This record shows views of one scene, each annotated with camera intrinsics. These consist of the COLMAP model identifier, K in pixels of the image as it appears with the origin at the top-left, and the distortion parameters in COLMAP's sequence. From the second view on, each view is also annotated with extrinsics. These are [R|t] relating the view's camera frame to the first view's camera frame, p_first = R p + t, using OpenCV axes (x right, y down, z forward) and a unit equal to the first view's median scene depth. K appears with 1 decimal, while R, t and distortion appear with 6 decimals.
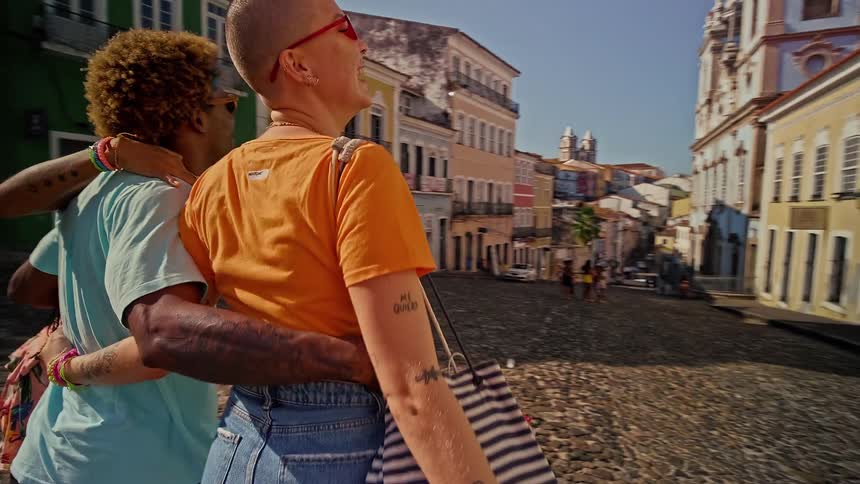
lens RADIAL K [[449.4, 0, 430.0], [0, 449.4, 242.0], [0, 0, 1]] dist [0.000056, -0.000370]
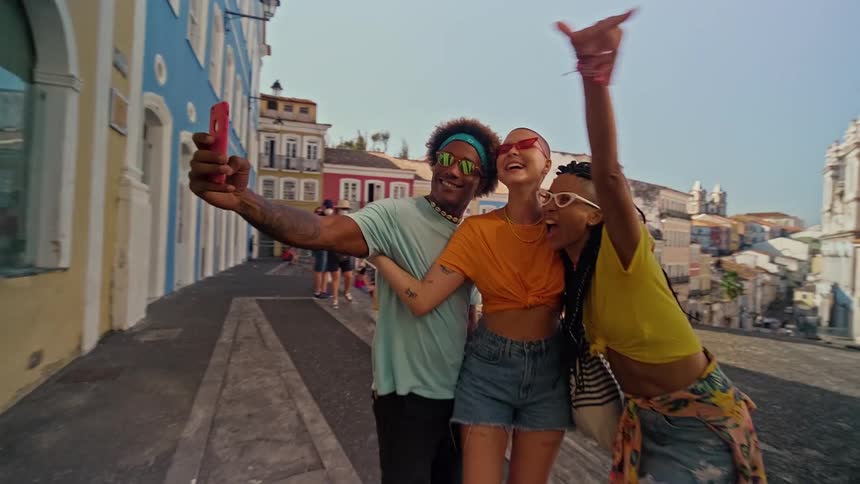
lens RADIAL K [[449.4, 0, 430.0], [0, 449.4, 242.0], [0, 0, 1]] dist [0.000056, -0.000370]
pose [[0.976034, 0.011392, -0.217318, -0.120572], [-0.029714, 0.996253, -0.081228, -0.015221], [0.215578, 0.085739, 0.972715, -0.249670]]
